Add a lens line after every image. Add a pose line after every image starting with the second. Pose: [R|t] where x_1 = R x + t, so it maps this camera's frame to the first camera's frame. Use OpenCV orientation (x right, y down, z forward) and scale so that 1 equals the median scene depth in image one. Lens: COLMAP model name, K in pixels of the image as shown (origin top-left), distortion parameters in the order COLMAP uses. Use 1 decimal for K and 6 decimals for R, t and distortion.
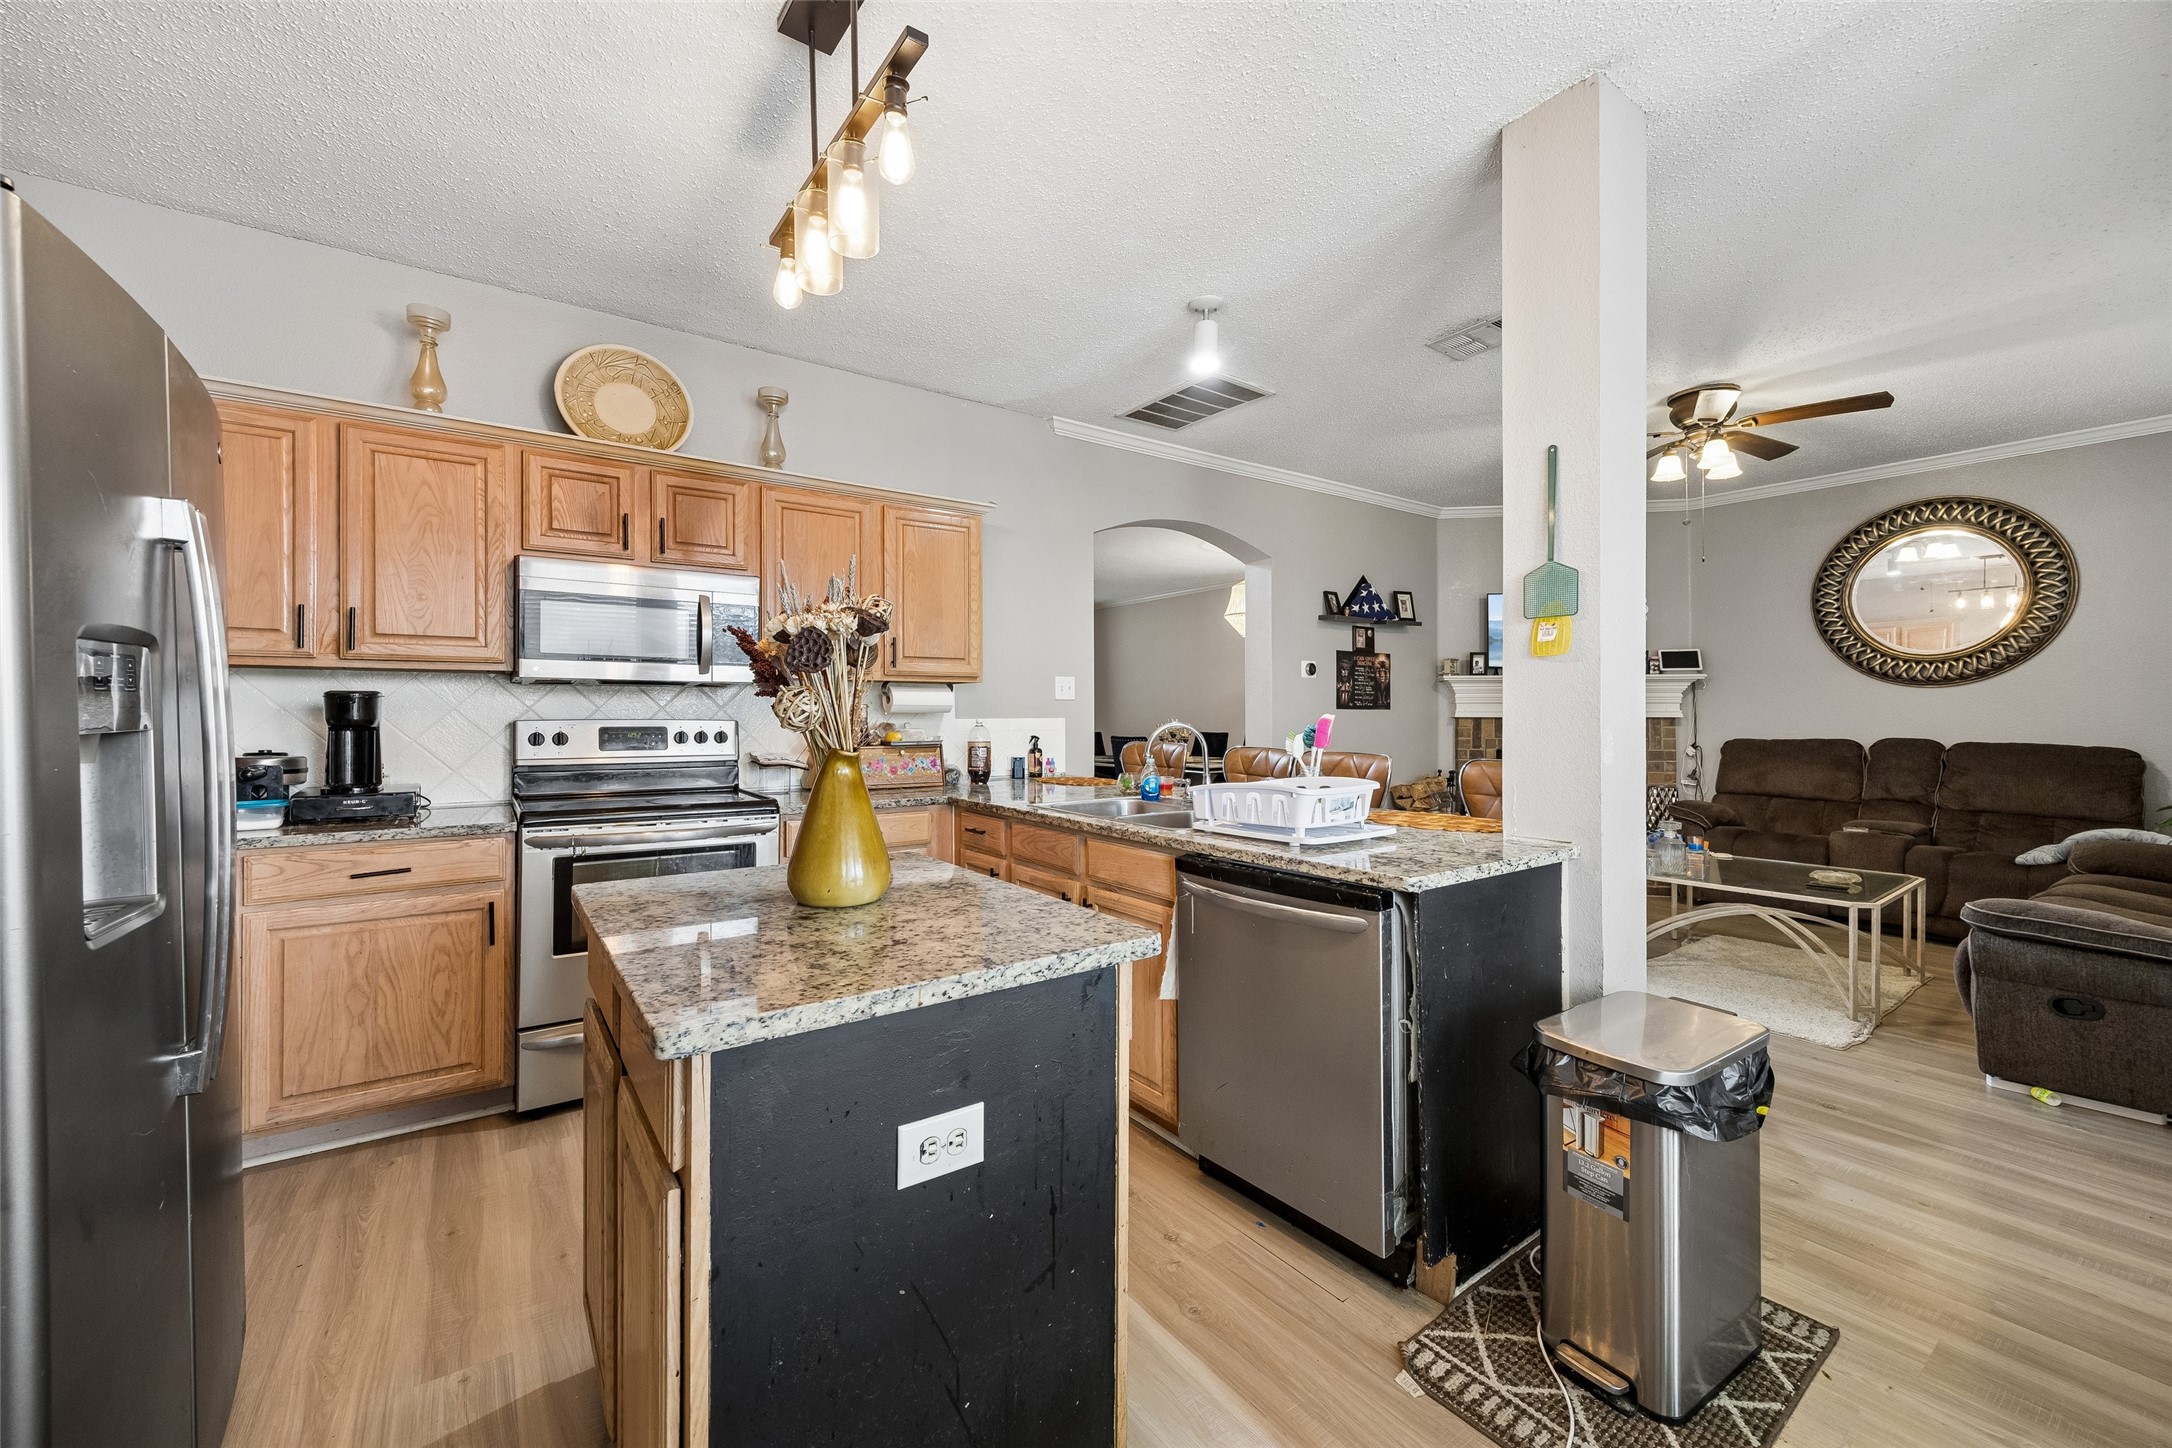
lens RADIAL K [[835.3, 0, 1078.9], [0, 835.3, 712.2], [0, 0, 1]] dist [-0.001852, -0.000518]
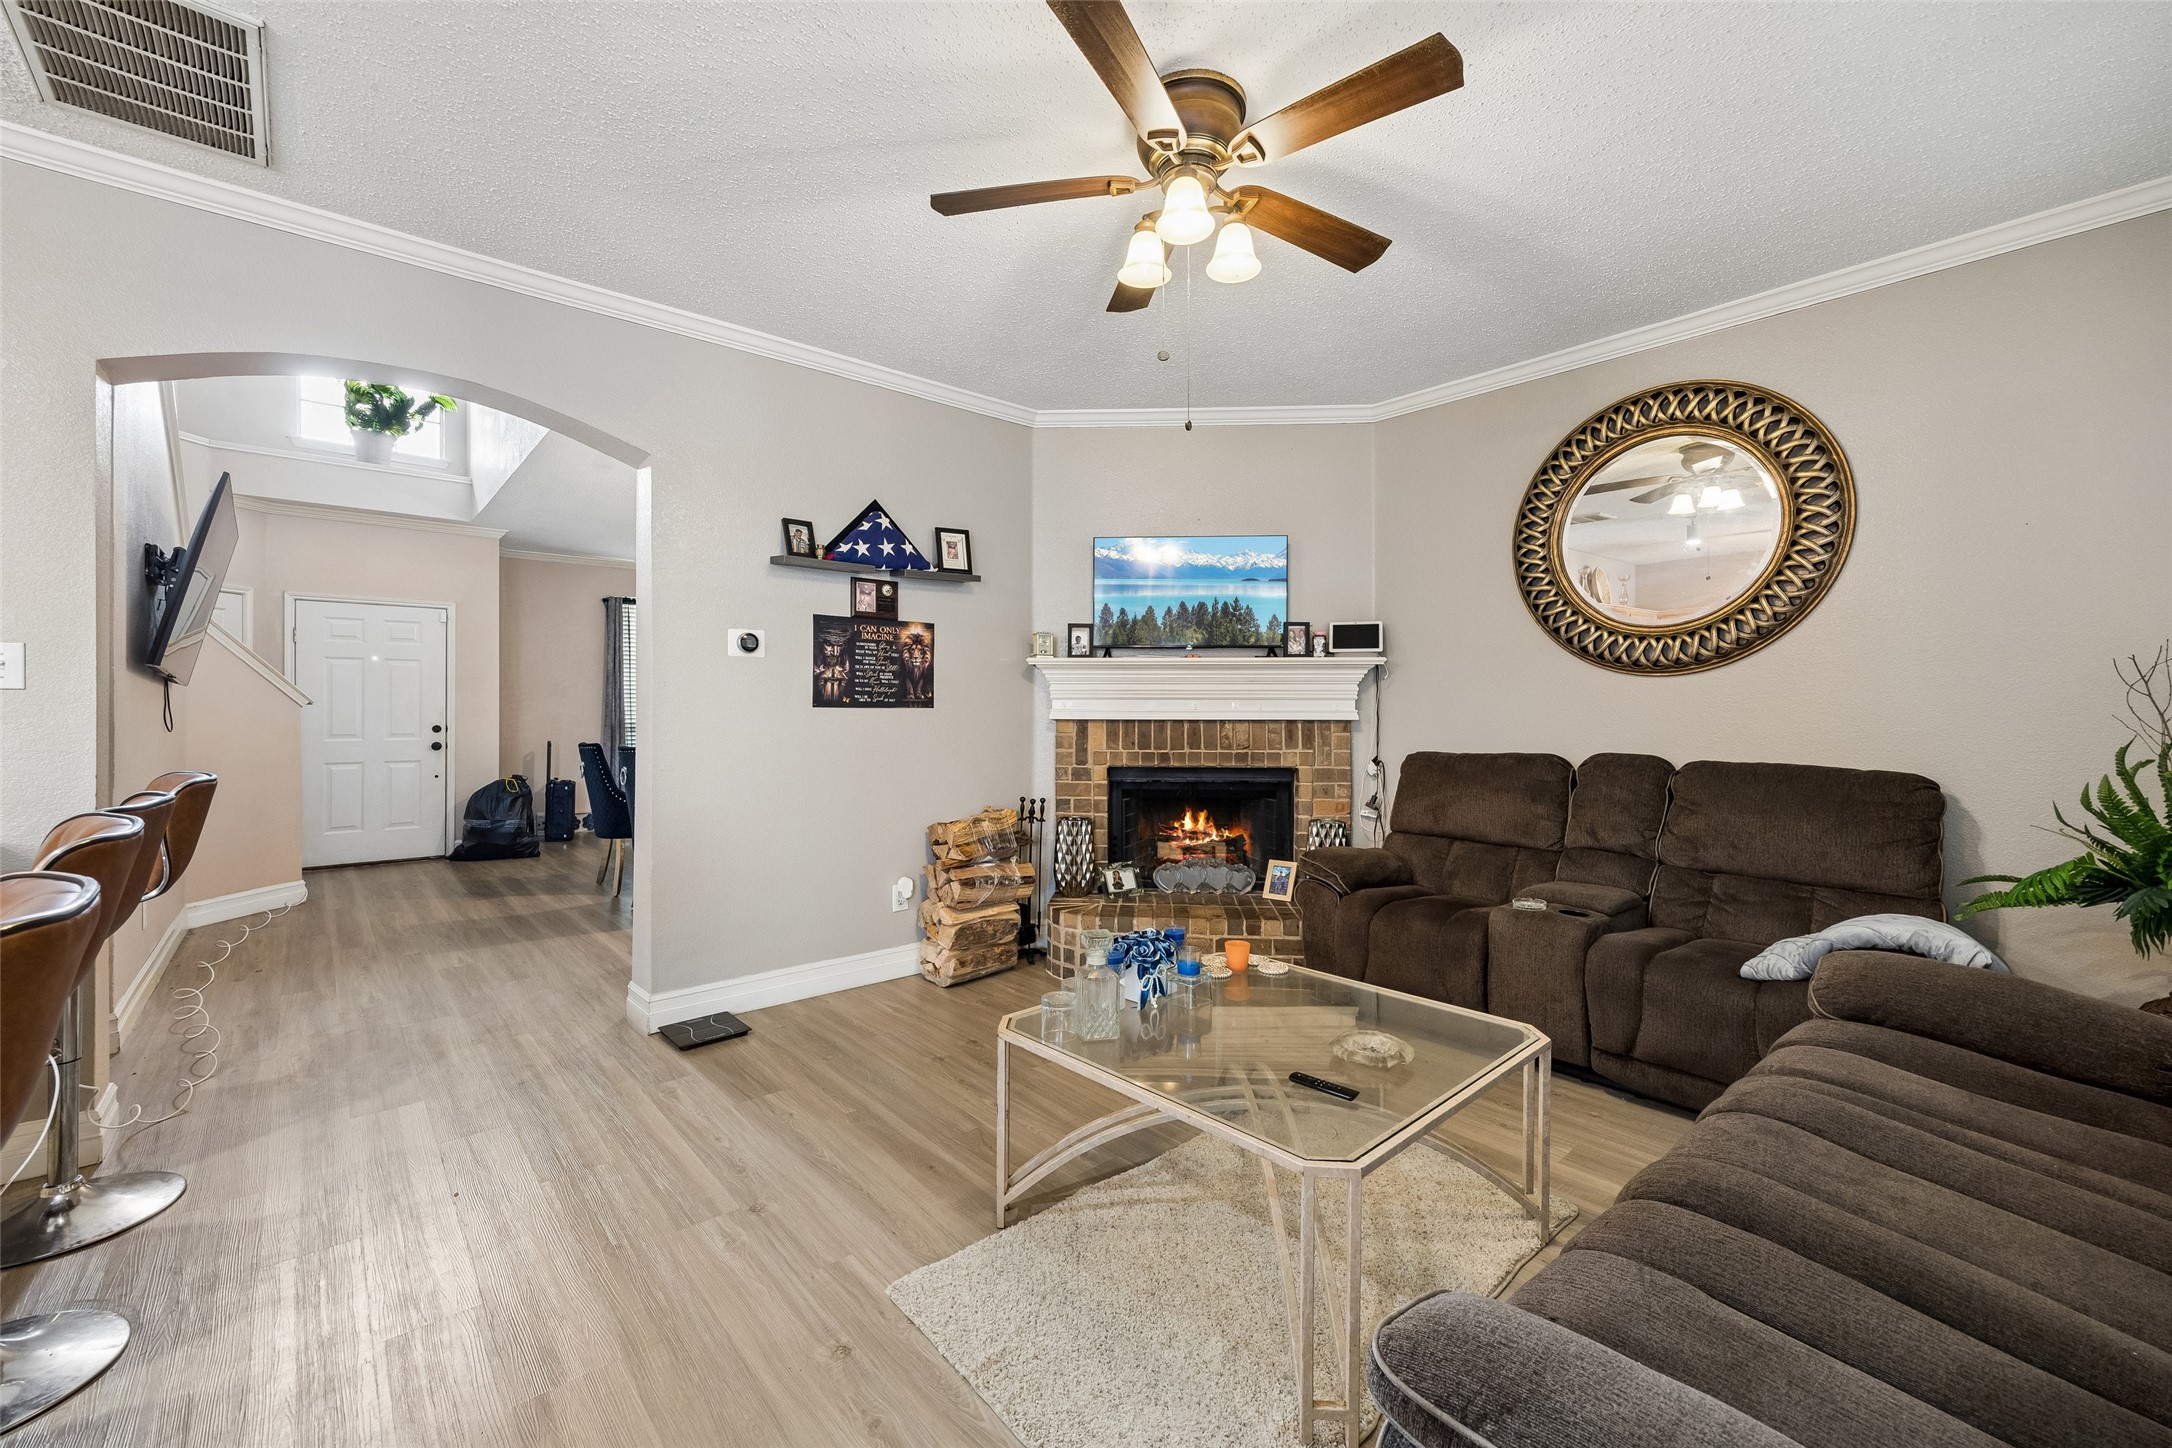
lens RADIAL K [[868.2, 0, 1078.7], [0, 868.2, 713.1], [0, 0, 1]] dist [0.004351, 0.000048]
pose [[0.994558, 0.000745, 0.104177, 0.481397], [-0.001529, 0.999971, 0.007441, -0.004904], [-0.104168, -0.007559, 0.994531, 0.355068]]
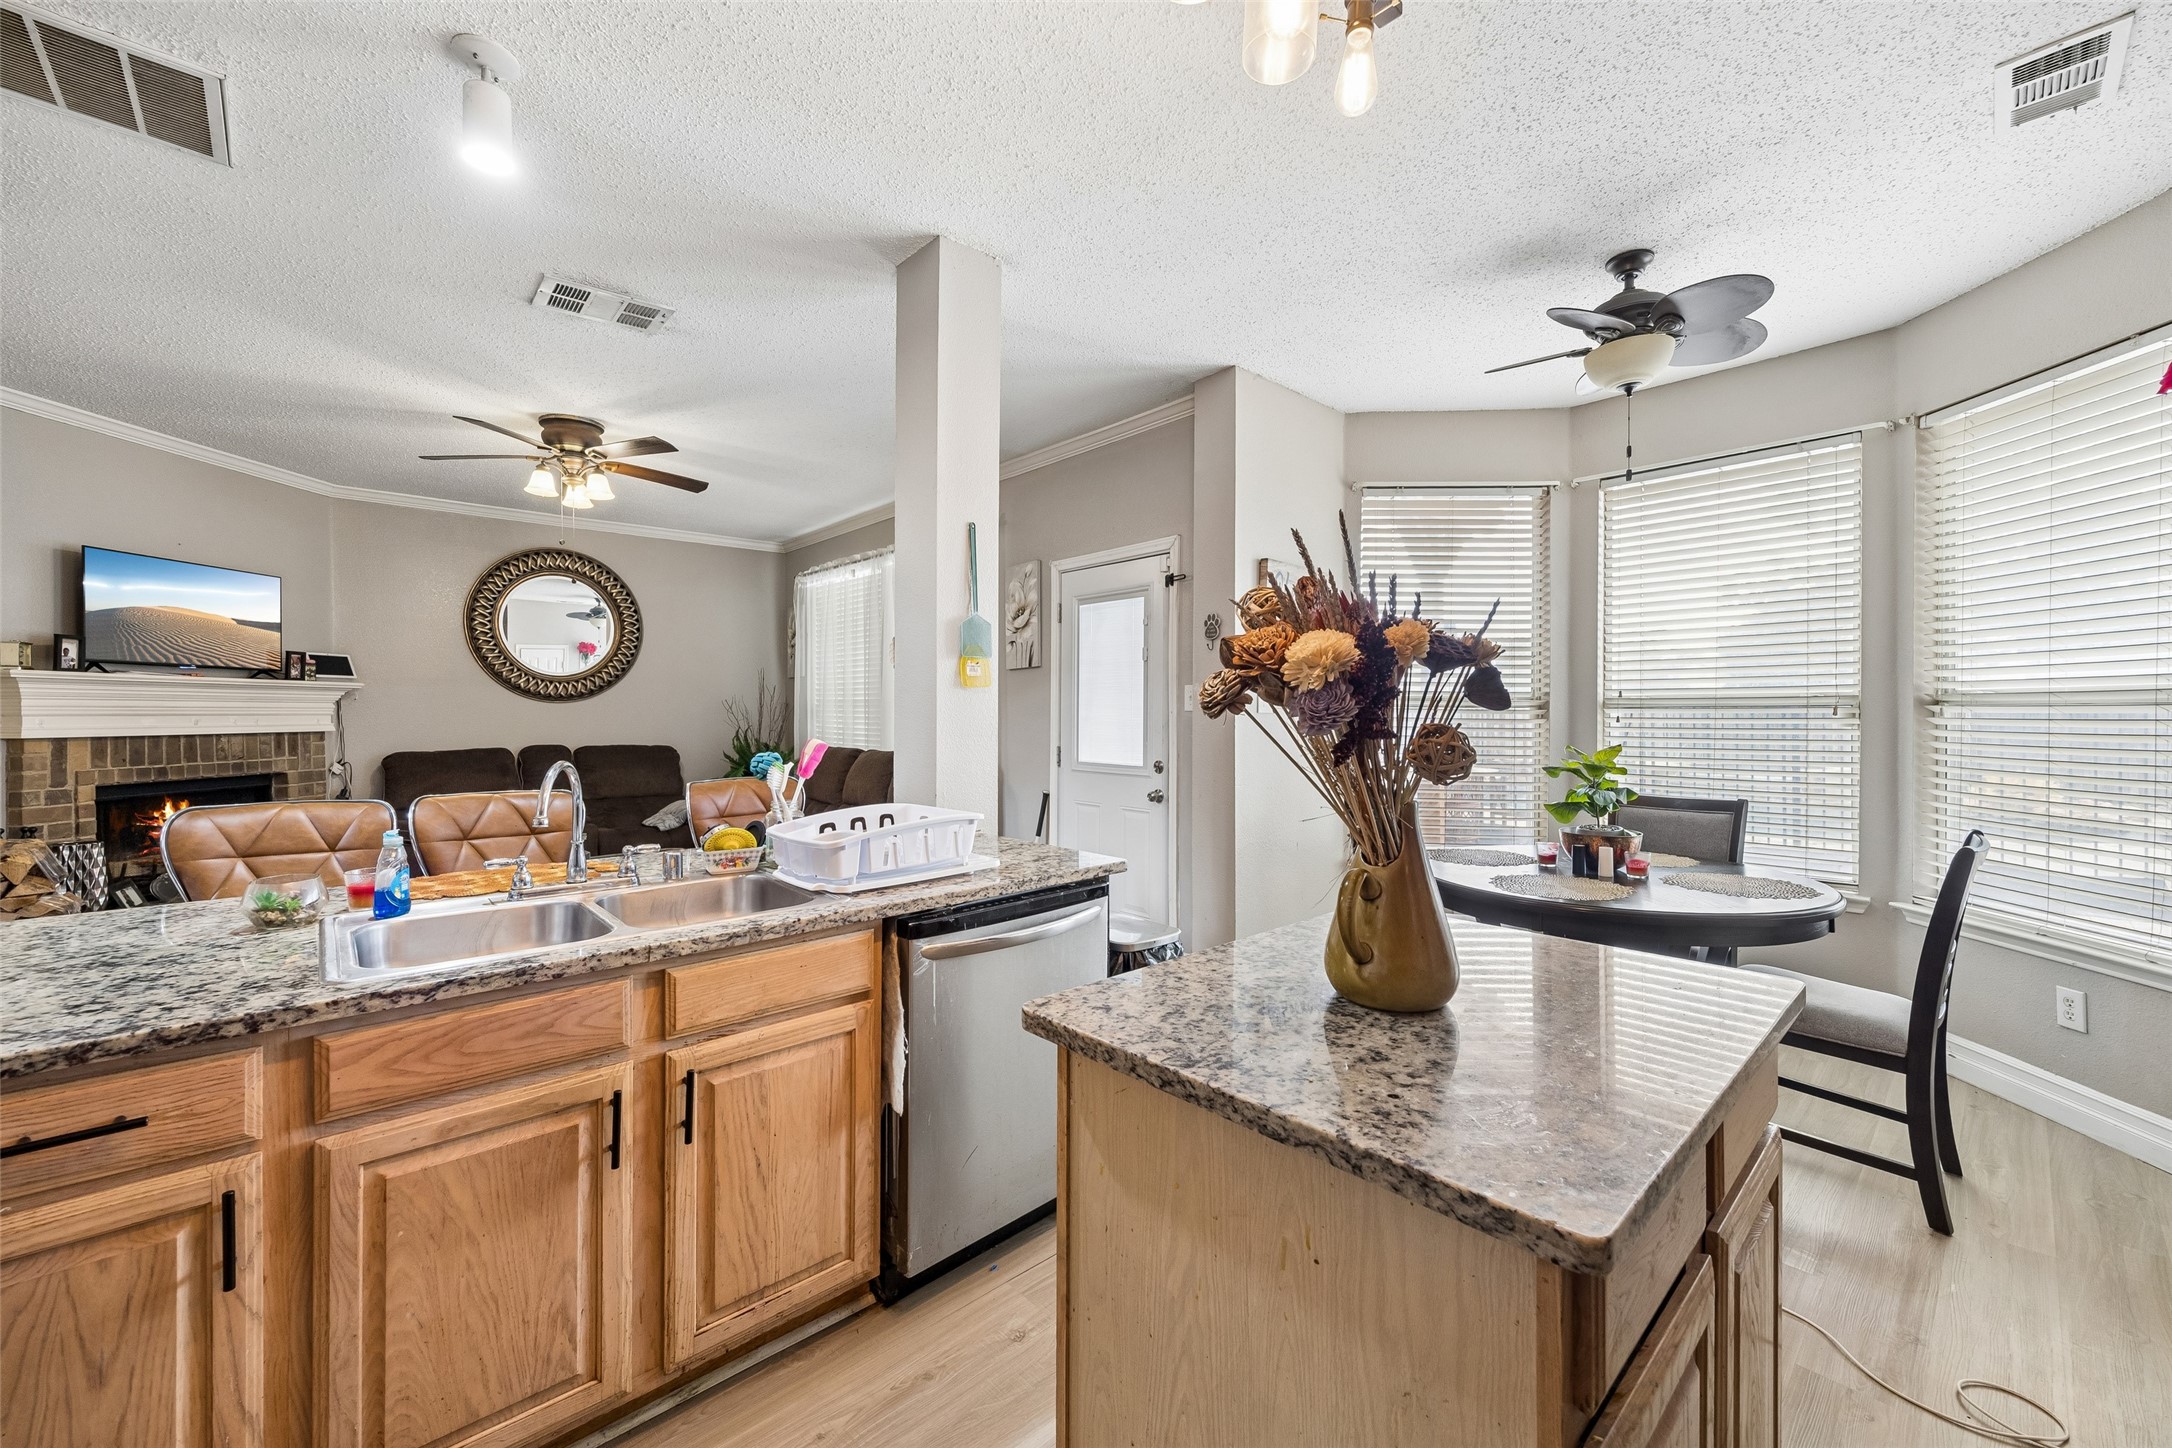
lens RADIAL K [[855.9, 0, 1087.4], [0, 855.9, 710.2], [0, 0, 1]] dist [0.000229, -0.000041]
pose [[-0.124922, 0.002590, 0.992163, -0.315417], [0.002169, 0.999995, -0.002337, -0.013568], [-0.992164, 0.001860, -0.124927, 0.372038]]
